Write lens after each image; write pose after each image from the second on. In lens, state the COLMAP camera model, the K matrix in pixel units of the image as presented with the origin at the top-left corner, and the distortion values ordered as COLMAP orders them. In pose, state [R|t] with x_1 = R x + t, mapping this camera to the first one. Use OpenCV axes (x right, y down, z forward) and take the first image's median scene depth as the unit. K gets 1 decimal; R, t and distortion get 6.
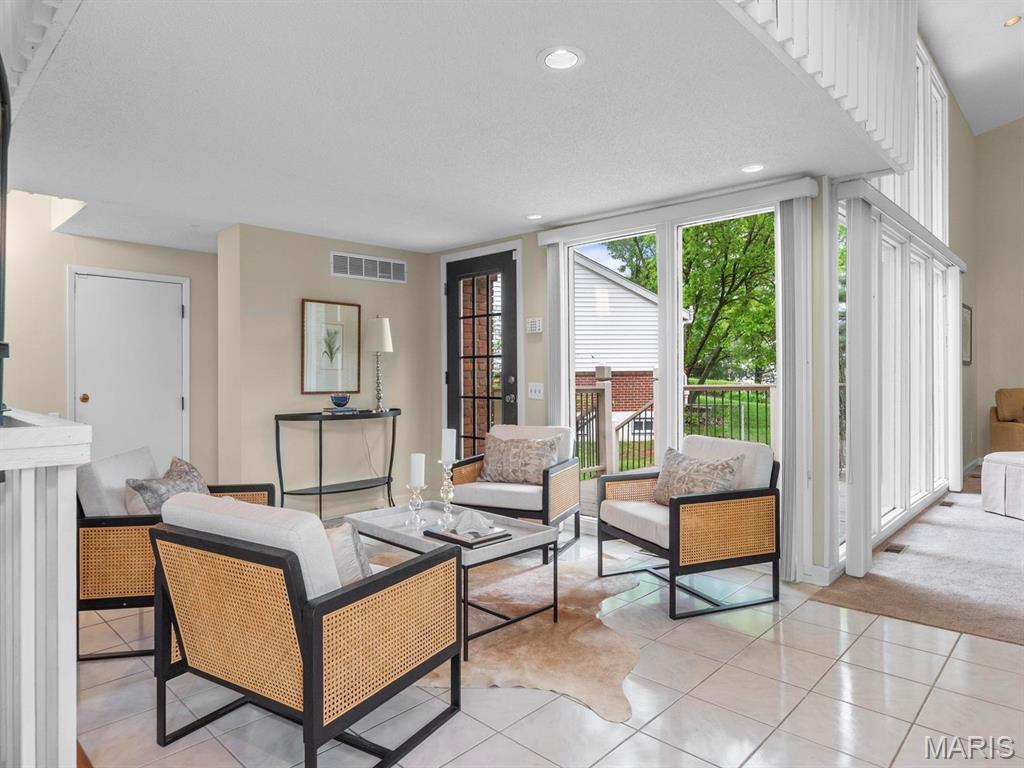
lens RADIAL K [[620.0, 0, 512.0], [0, 620.0, 384.0], [0, 0, 1]] dist [-0.000808, -0.000062]
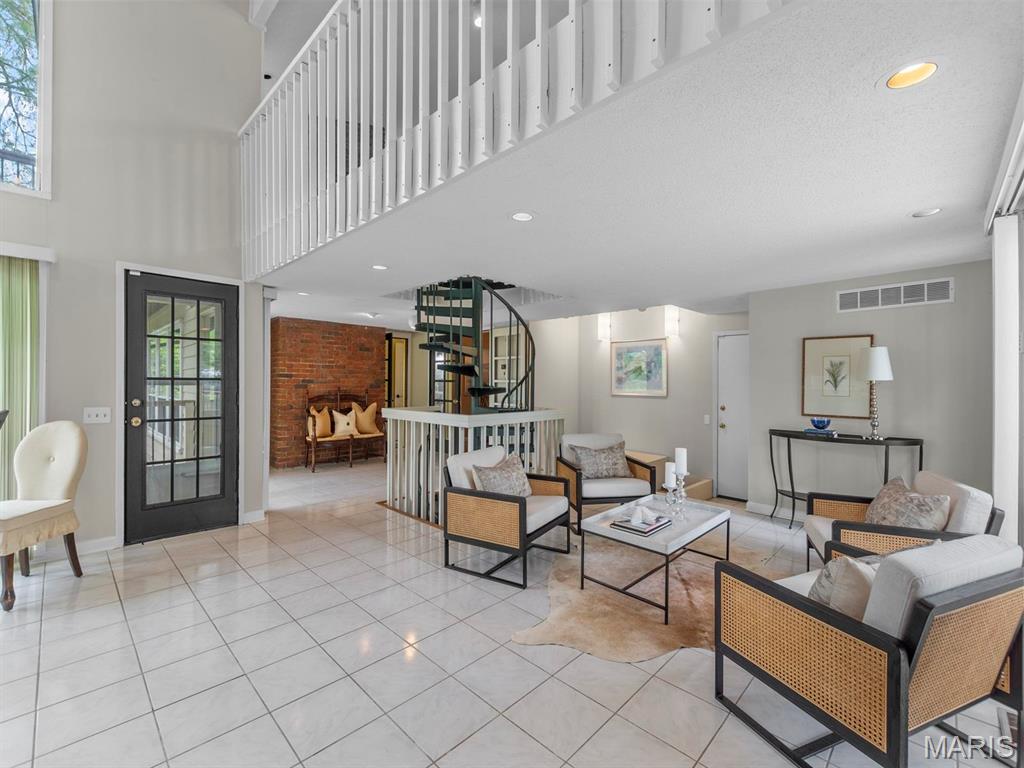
lens RADIAL K [[447.4, 0, 512.0], [0, 447.4, 384.0], [0, 0, 1]] dist [0.002029, 0.000394]
pose [[-0.014363, 0.005926, -0.999879, 0.537502], [-0.023149, 0.999712, 0.006258, -0.037132], [0.999629, 0.023236, -0.014221, 0.423524]]
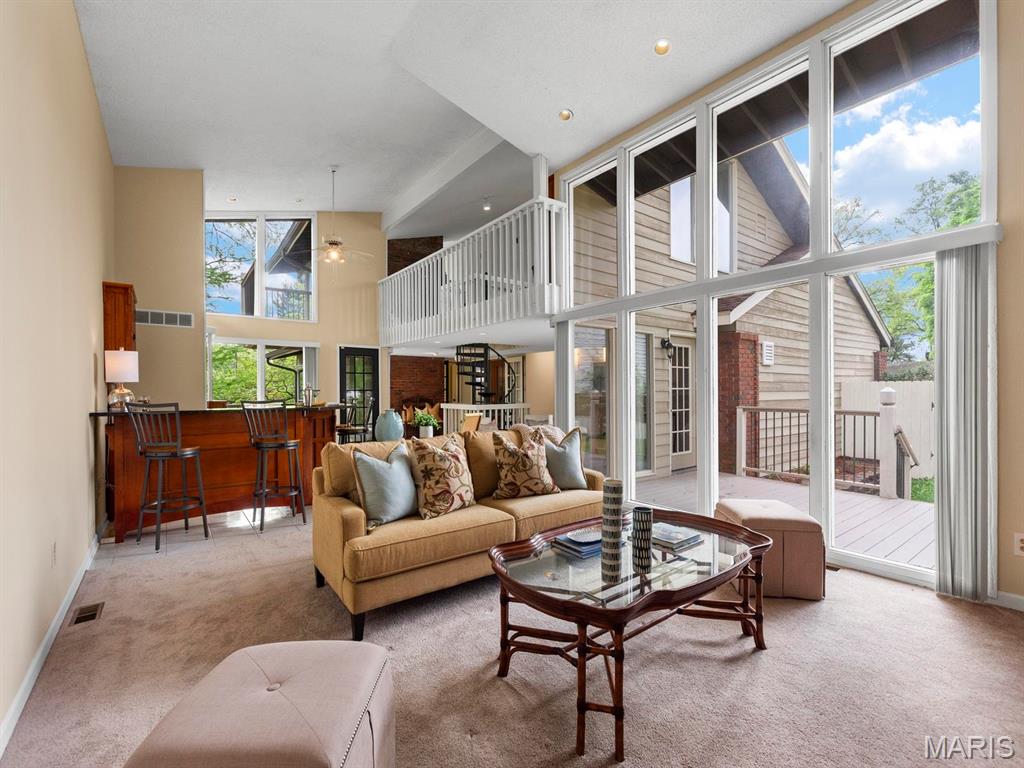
lens RADIAL K [[457.0, 0, 513.5], [0, 457.0, 391.8], [0, 0, 1]] dist [0.000139, 0.000010]
pose [[-0.156873, 0.008445, -0.987583, 1.510078], [-0.007628, 0.999923, 0.009762, -0.045366], [0.987589, 0.009065, -0.156797, 0.761452]]
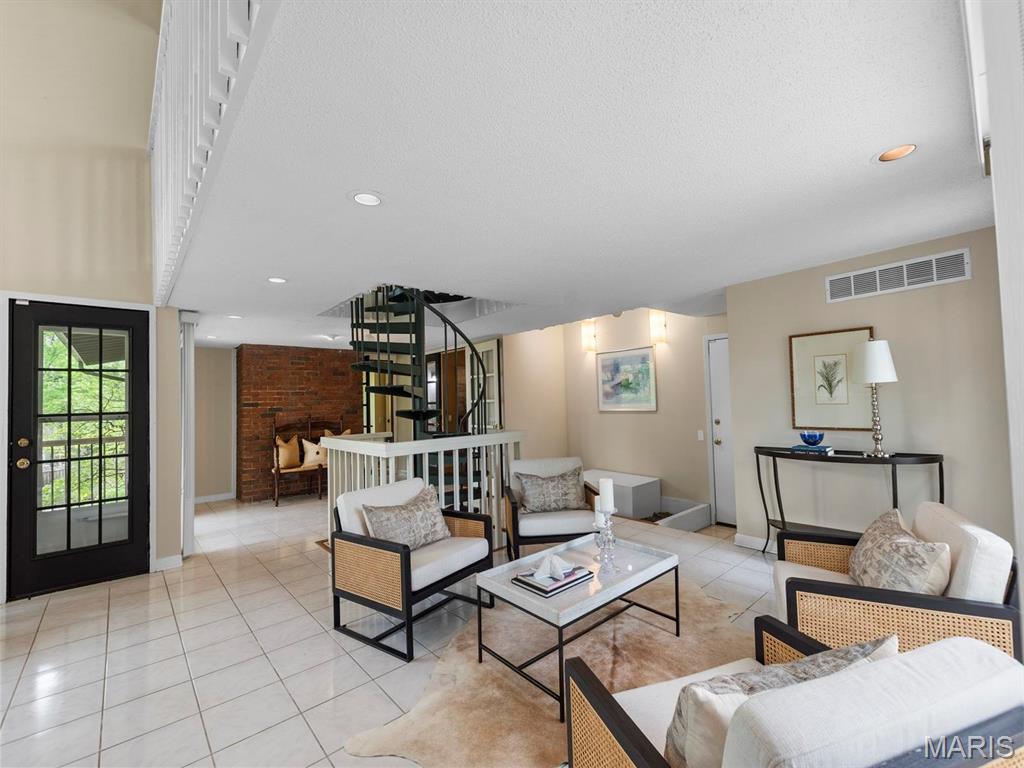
lens RADIAL K [[448.0, 0, 511.4], [0, 448.0, 390.0], [0, 0, 1]] dist [0.001623, -0.000356]
pose [[-0.088650, -0.020623, -0.995849, 0.422123], [0.018427, 0.999581, -0.022340, -0.038242], [0.995892, -0.020331, -0.088232, 0.585690]]
